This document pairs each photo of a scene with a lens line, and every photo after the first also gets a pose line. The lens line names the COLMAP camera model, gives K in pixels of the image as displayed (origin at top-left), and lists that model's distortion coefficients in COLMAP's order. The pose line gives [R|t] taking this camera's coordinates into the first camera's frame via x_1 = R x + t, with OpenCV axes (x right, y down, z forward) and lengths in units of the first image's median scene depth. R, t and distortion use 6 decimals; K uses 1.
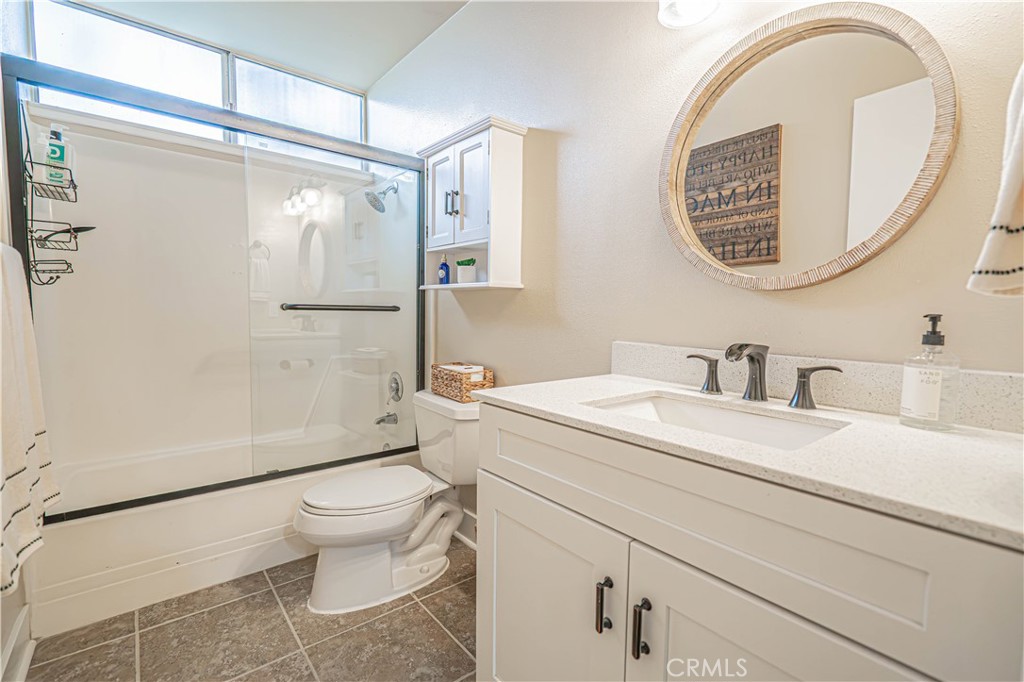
lens RADIAL K [[471.5, 0, 516.7], [0, 471.5, 343.1], [0, 0, 1]] dist [0.002010, 0.000874]
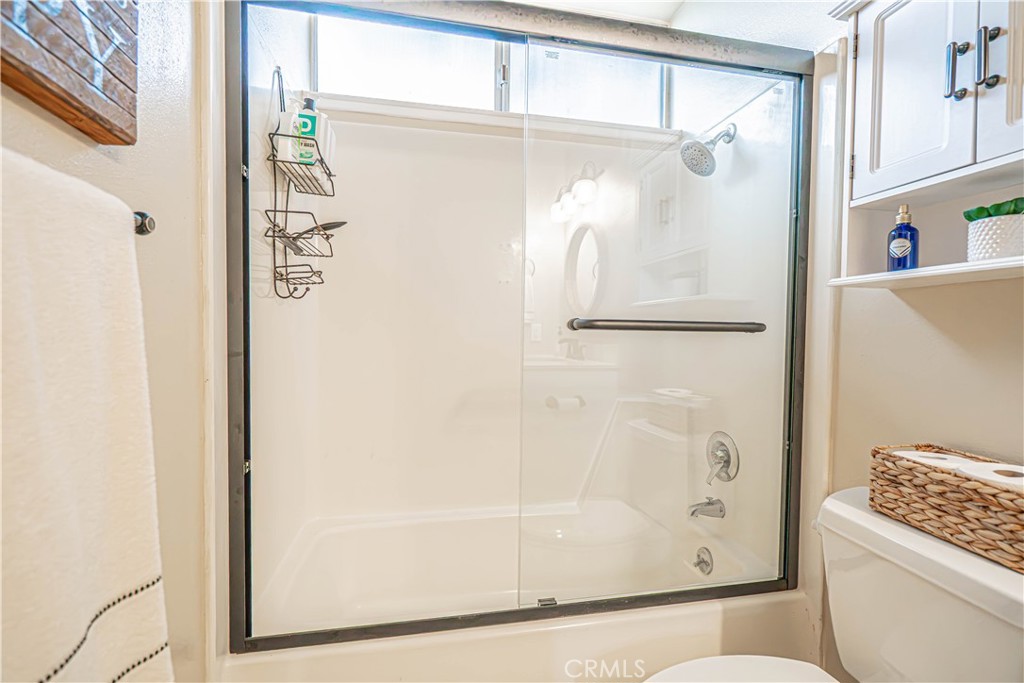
lens RADIAL K [[471.5, 0, 516.7], [0, 471.5, 343.6], [0, 0, 1]] dist [0.002010, 0.000874]
pose [[0.881611, 0.006584, -0.471930, -0.243972], [-0.030988, 0.998553, -0.043956, -0.021789], [0.470957, 0.053376, 0.880540, 0.394413]]
